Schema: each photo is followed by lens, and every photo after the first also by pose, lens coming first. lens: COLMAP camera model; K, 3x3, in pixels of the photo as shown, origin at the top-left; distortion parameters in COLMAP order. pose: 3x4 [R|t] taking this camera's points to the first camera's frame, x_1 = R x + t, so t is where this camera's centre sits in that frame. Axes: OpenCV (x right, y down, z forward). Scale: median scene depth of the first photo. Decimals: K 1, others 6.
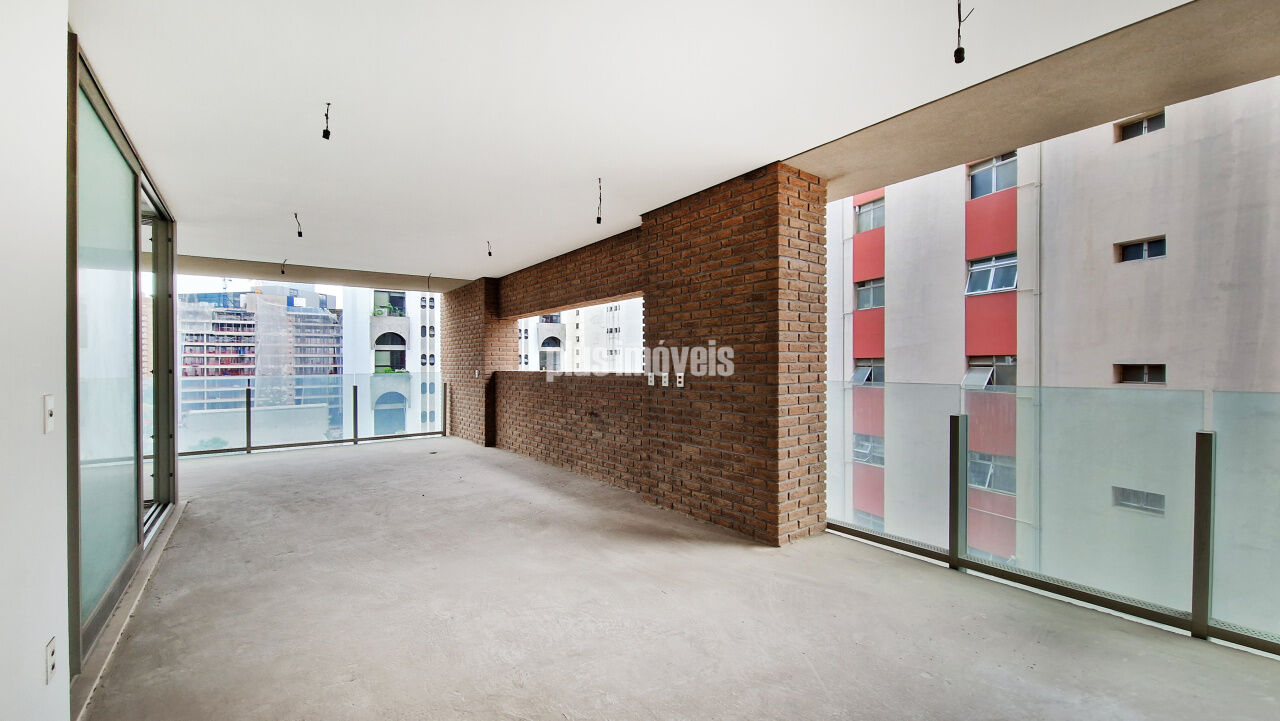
lens RADIAL K [[526.6, 0, 655.7], [0, 526.6, 372.4], [0, 0, 1]] dist [-0.000119, -0.000145]
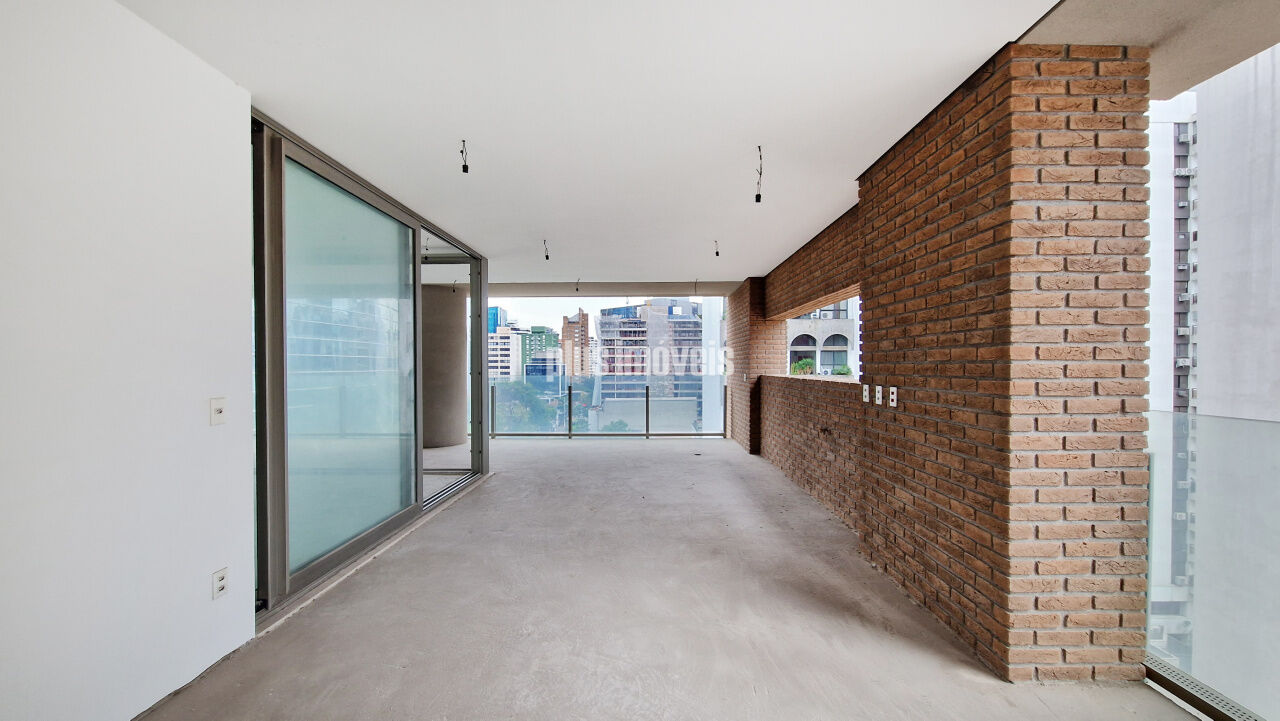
lens RADIAL K [[534.2, 0, 636.9], [0, 534.2, 373.8], [0, 0, 1]] dist [0.000271, -0.000202]
pose [[0.779440, 0.015866, -0.626276, 0.255977], [-0.013474, 0.999873, 0.008562, -0.021262], [0.626332, 0.001765, 0.779554, 0.229915]]
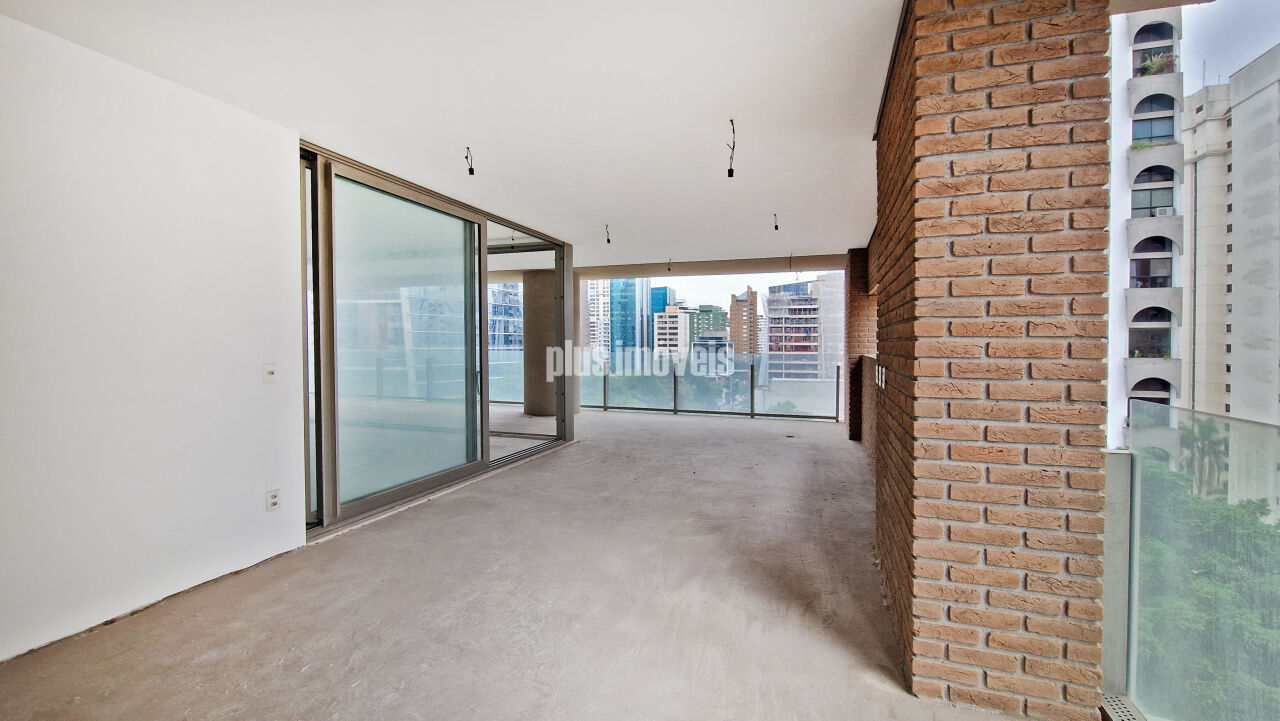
lens RADIAL K [[533.2, 0, 635.4], [0, 533.2, 359.5], [0, 0, 1]] dist [0.000812, 0.000211]
pose [[0.543257, 0.035197, -0.838828, 0.483847], [-0.022061, 0.999374, 0.027646, -0.022917], [0.839276, 0.003487, 0.543694, 0.418251]]
